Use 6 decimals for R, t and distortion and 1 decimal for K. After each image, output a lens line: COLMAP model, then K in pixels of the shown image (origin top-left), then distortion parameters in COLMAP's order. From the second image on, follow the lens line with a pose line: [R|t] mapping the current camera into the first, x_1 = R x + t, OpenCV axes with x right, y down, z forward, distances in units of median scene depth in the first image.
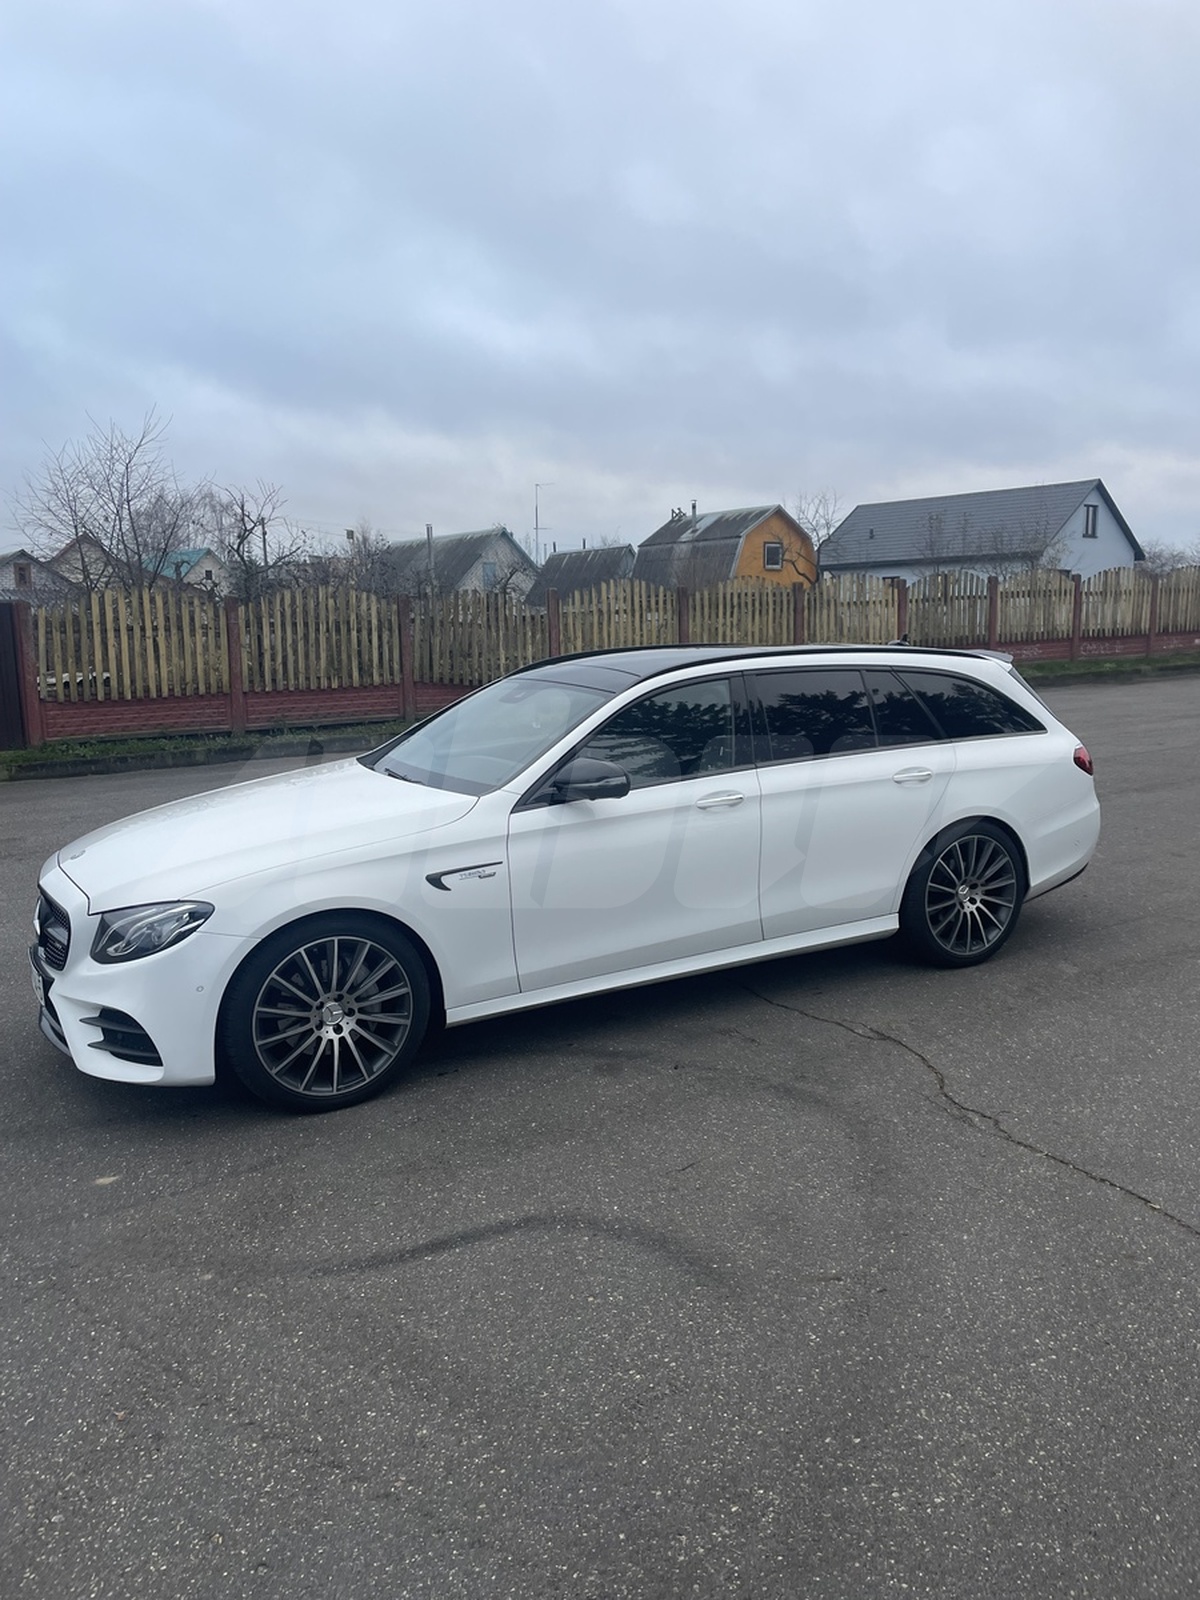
lens RADIAL K [[1217.1, 0, 605.5], [0, 1217.1, 787.7], [0, 0, 1]] dist [0.106413, -0.164358]
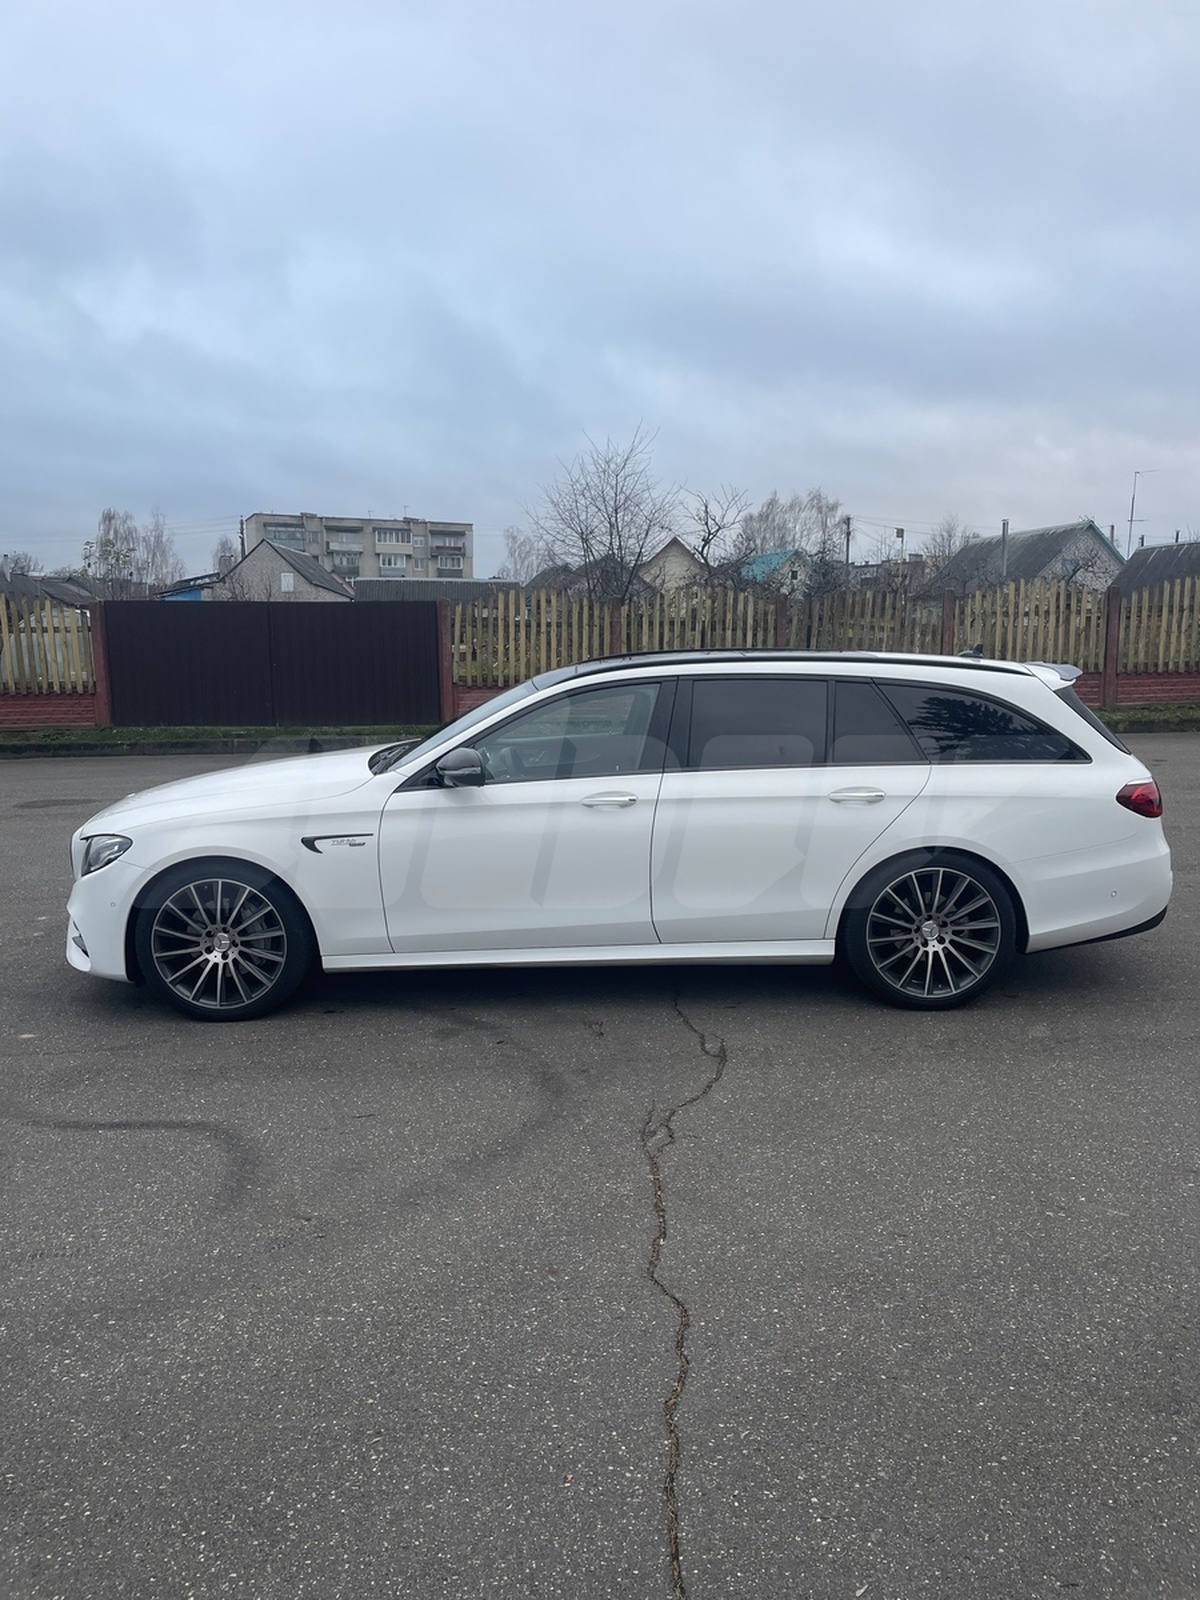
lens RADIAL K [[1217.7, 0, 593.5], [0, 1217.7, 808.1], [0, 0, 1]] dist [0.094207, -0.129979]
pose [[0.878690, 0.091461, -0.468549, 0.538463], [-0.083392, 0.995792, 0.037990, -0.019919], [0.470052, 0.005692, 0.882620, 0.085075]]
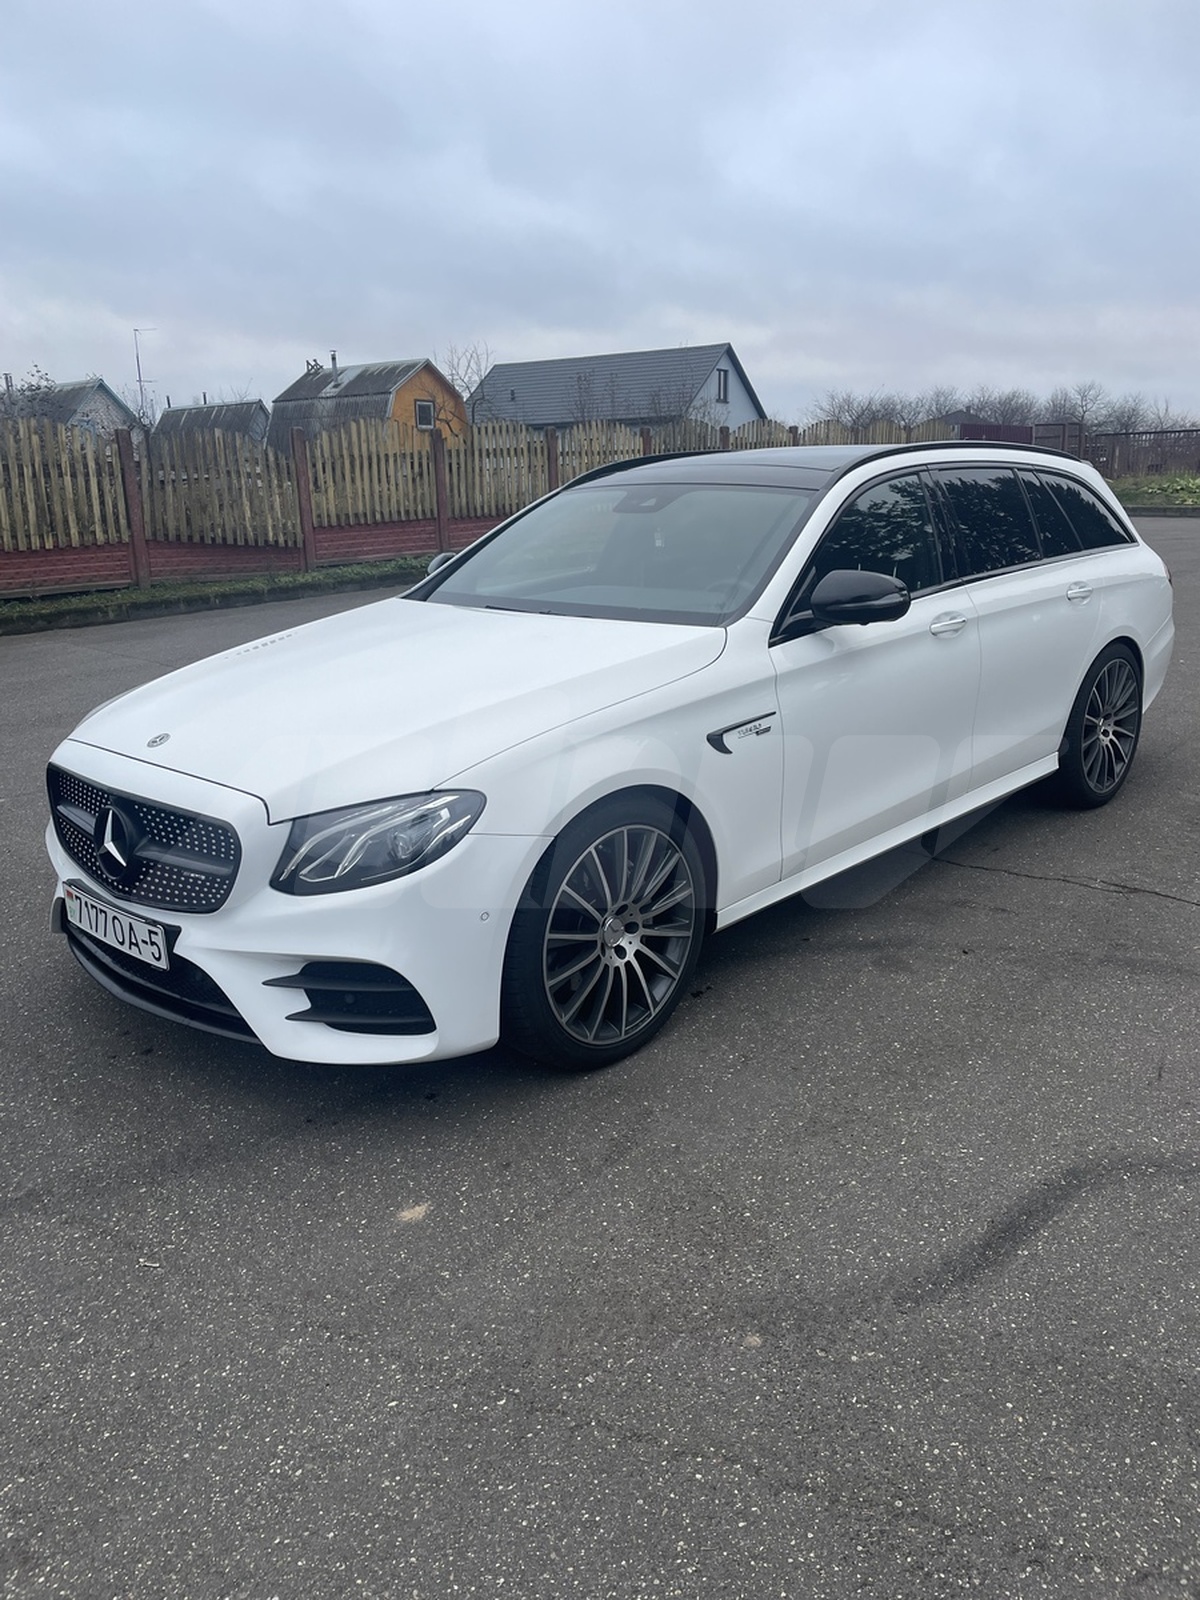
lens RADIAL K [[1217.7, 0, 593.5], [0, 1217.7, 808.1], [0, 0, 1]] dist [0.094207, -0.129979]
pose [[0.953527, -0.083222, 0.289587, -0.358561], [0.049469, 0.991297, 0.121992, 0.019403], [-0.297219, -0.101997, 0.949346, 0.271482]]
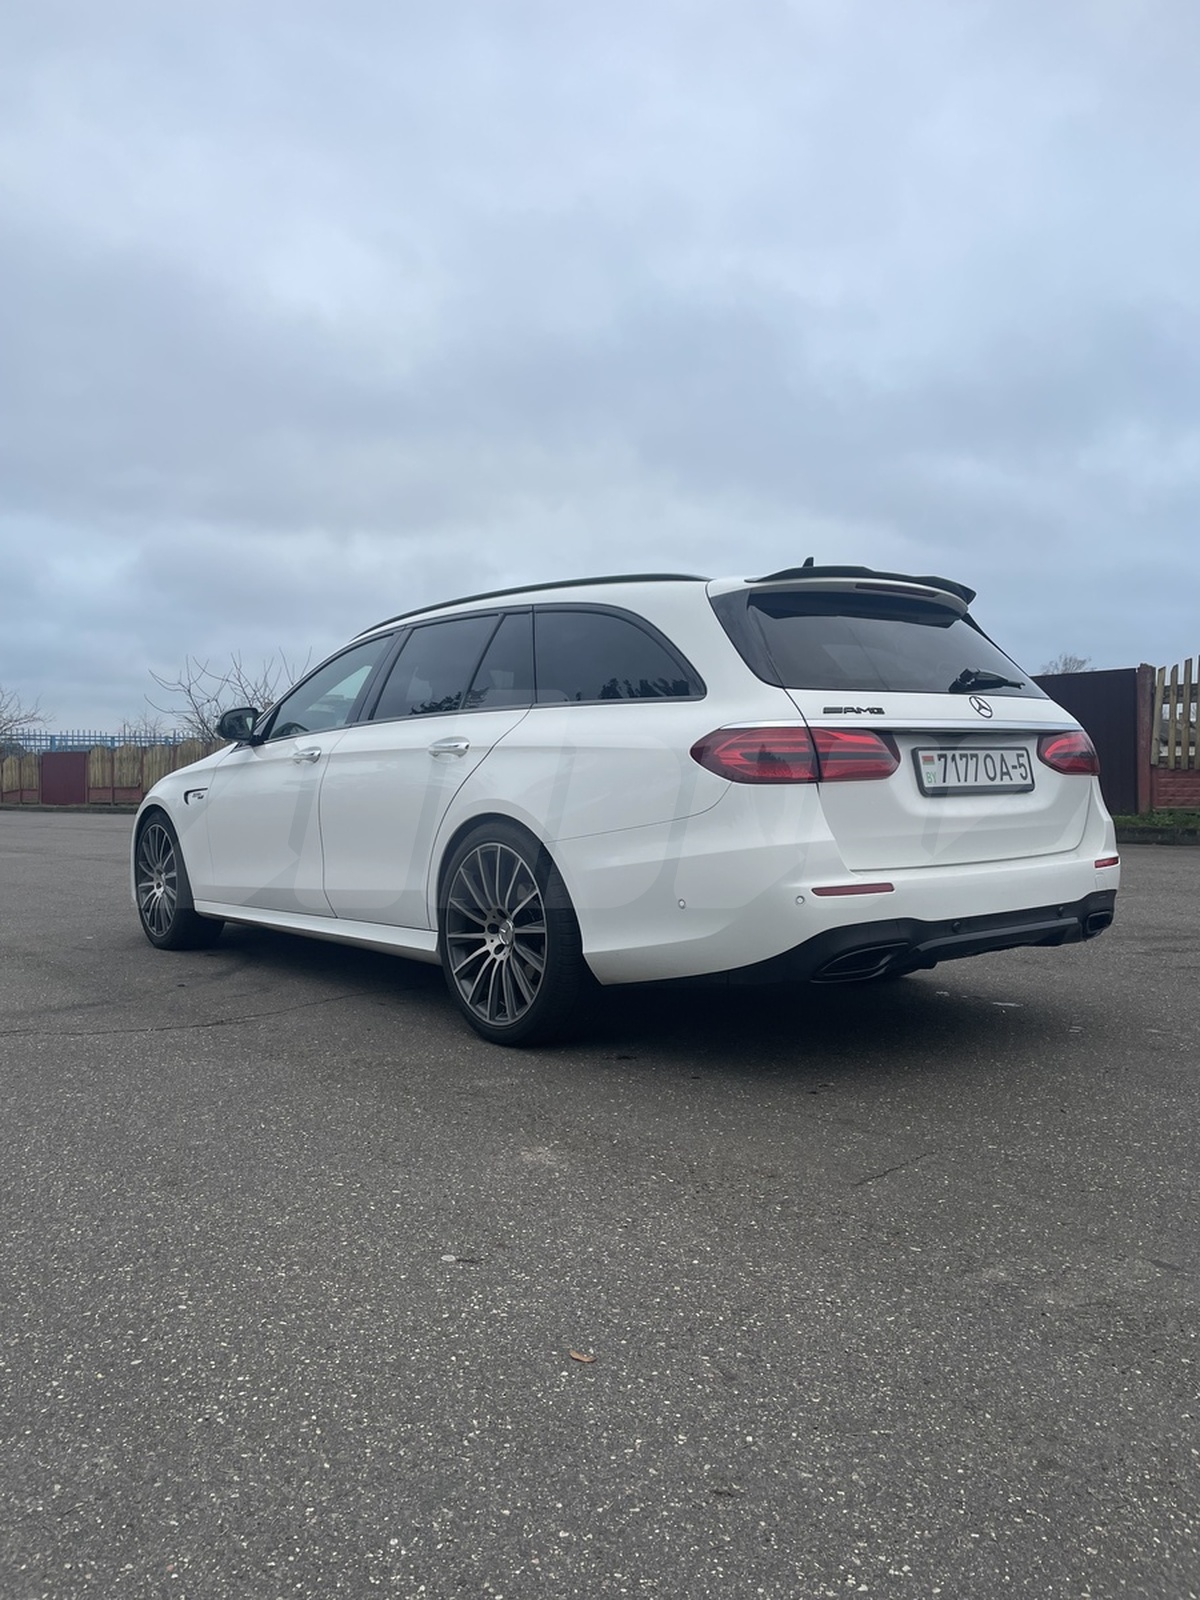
lens RADIAL K [[1217.7, 0, 593.5], [0, 1217.7, 808.1], [0, 0, 1]] dist [0.094207, -0.129979]
pose [[0.165102, 0.048777, -0.985070, 1.038861], [-0.140617, 0.989737, 0.025440, -0.004532], [0.976201, 0.134317, 0.170266, 1.014025]]
